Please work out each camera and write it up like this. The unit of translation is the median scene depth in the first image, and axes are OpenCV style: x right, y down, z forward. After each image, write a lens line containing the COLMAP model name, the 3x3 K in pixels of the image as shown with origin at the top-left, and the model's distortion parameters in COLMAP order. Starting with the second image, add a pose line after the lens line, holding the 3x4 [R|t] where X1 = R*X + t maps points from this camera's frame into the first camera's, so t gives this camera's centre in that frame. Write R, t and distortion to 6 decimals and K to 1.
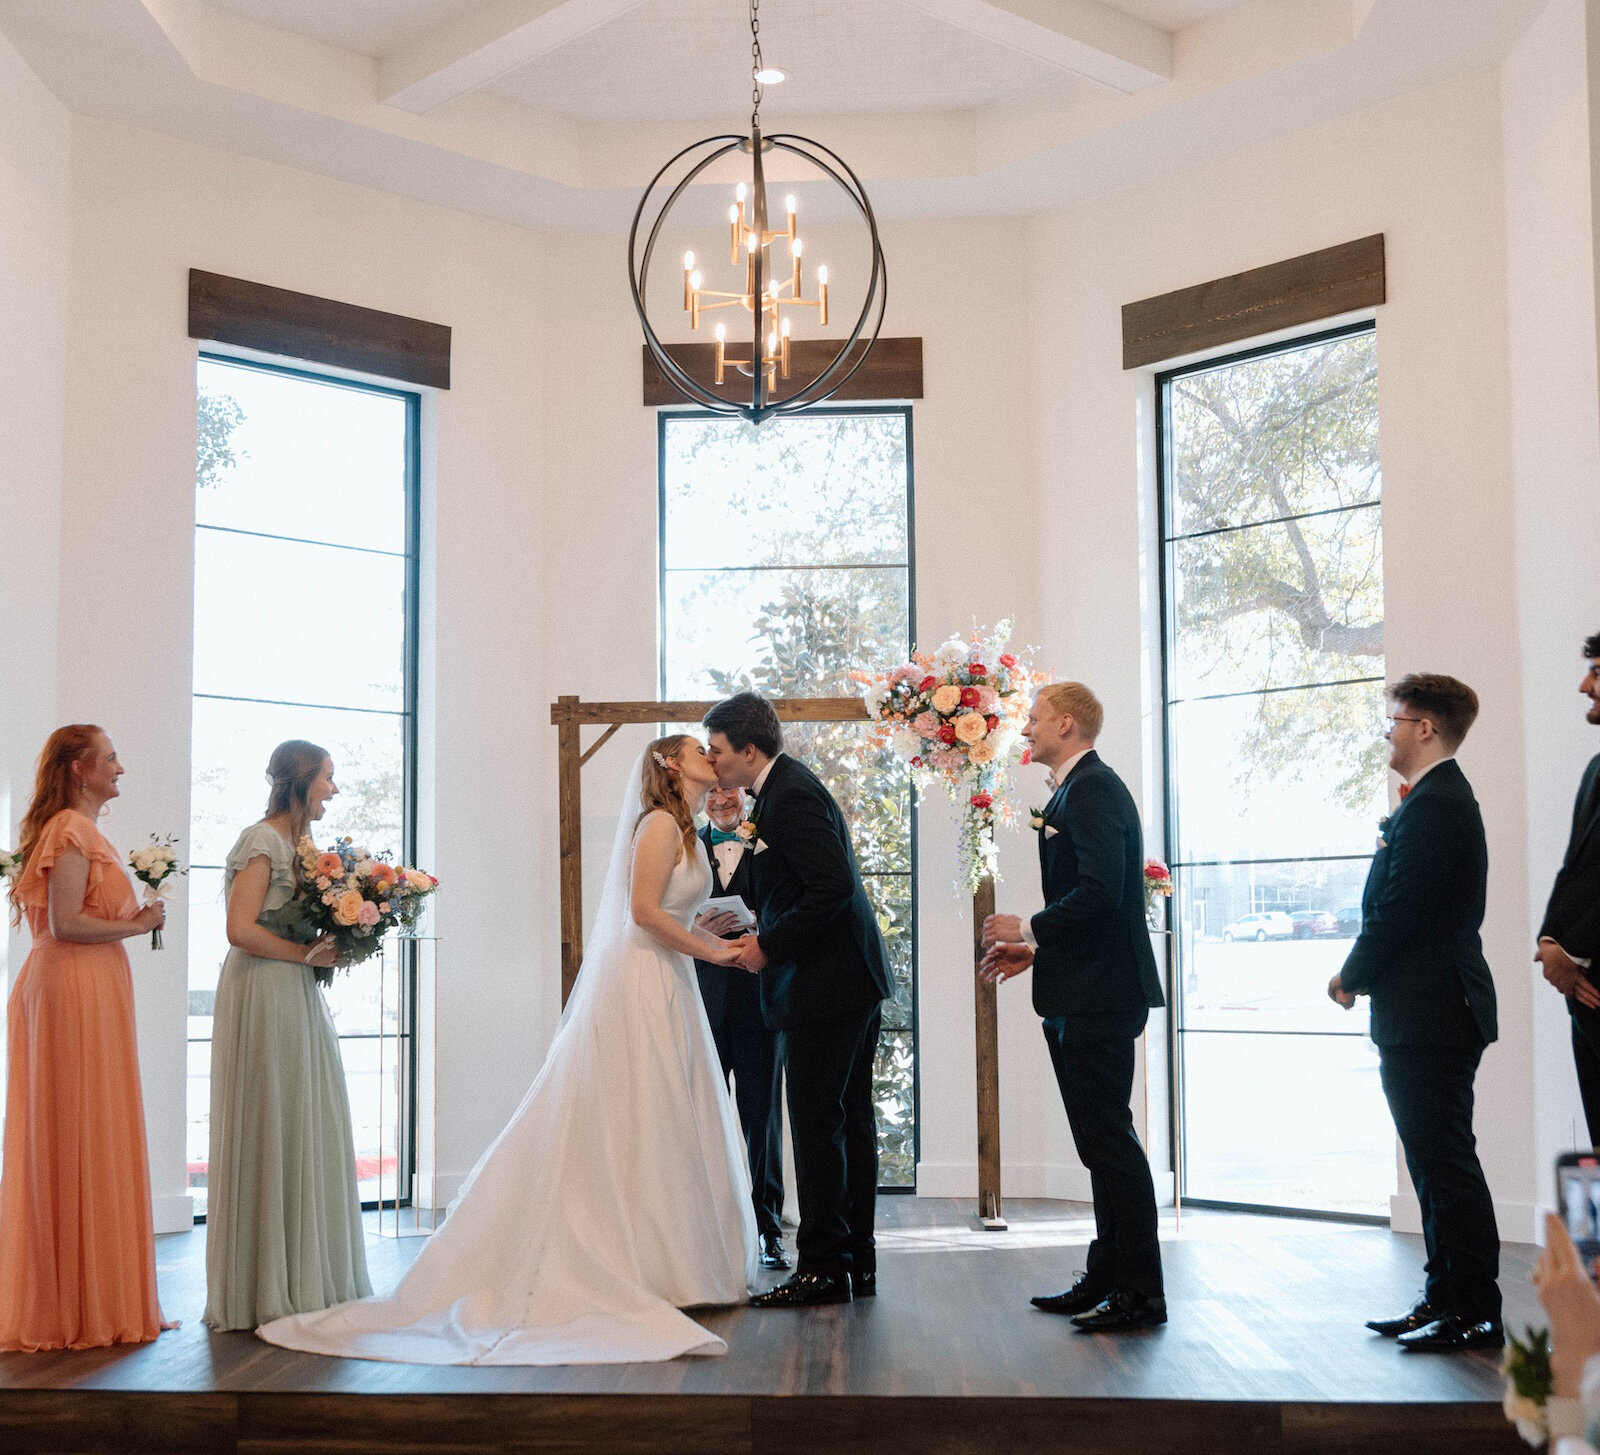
lens RADIAL K [[2221.6, 0, 800.0], [0, 2221.6, 727.5], [0, 0, 1]] dist [-0.029723, -0.048747]
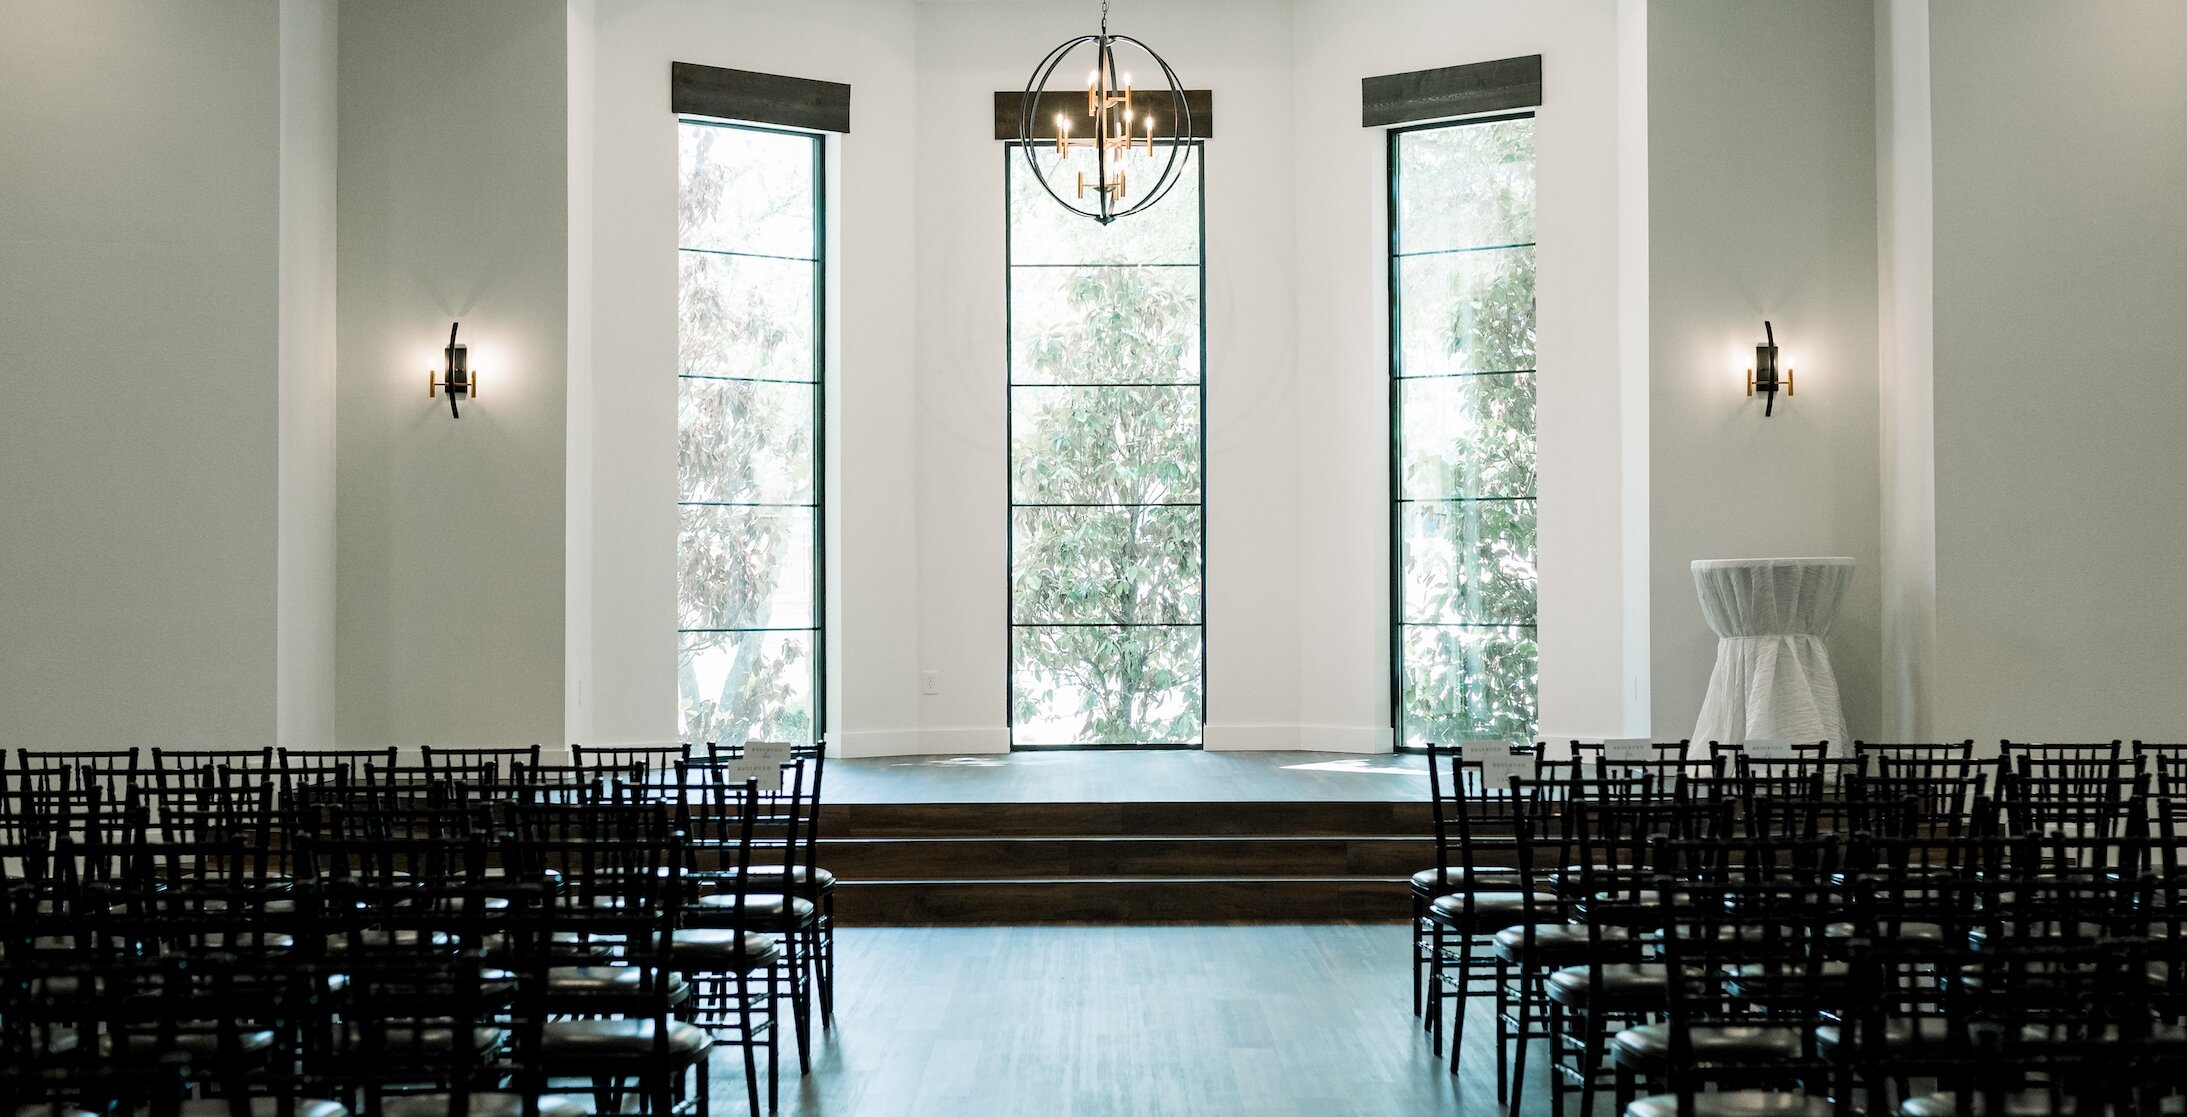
lens RADIAL K [[3358.5, 0, 1093.5], [0, 3358.5, 558.5], [0, 0, 1]] dist [-0.025516, -0.024453]
pose [[0.999840, 0.000406, 0.017860, -0.050229], [-0.002004, 0.995978, 0.089581, -0.081880], [-0.017752, -0.089602, 0.995819, -0.999734]]
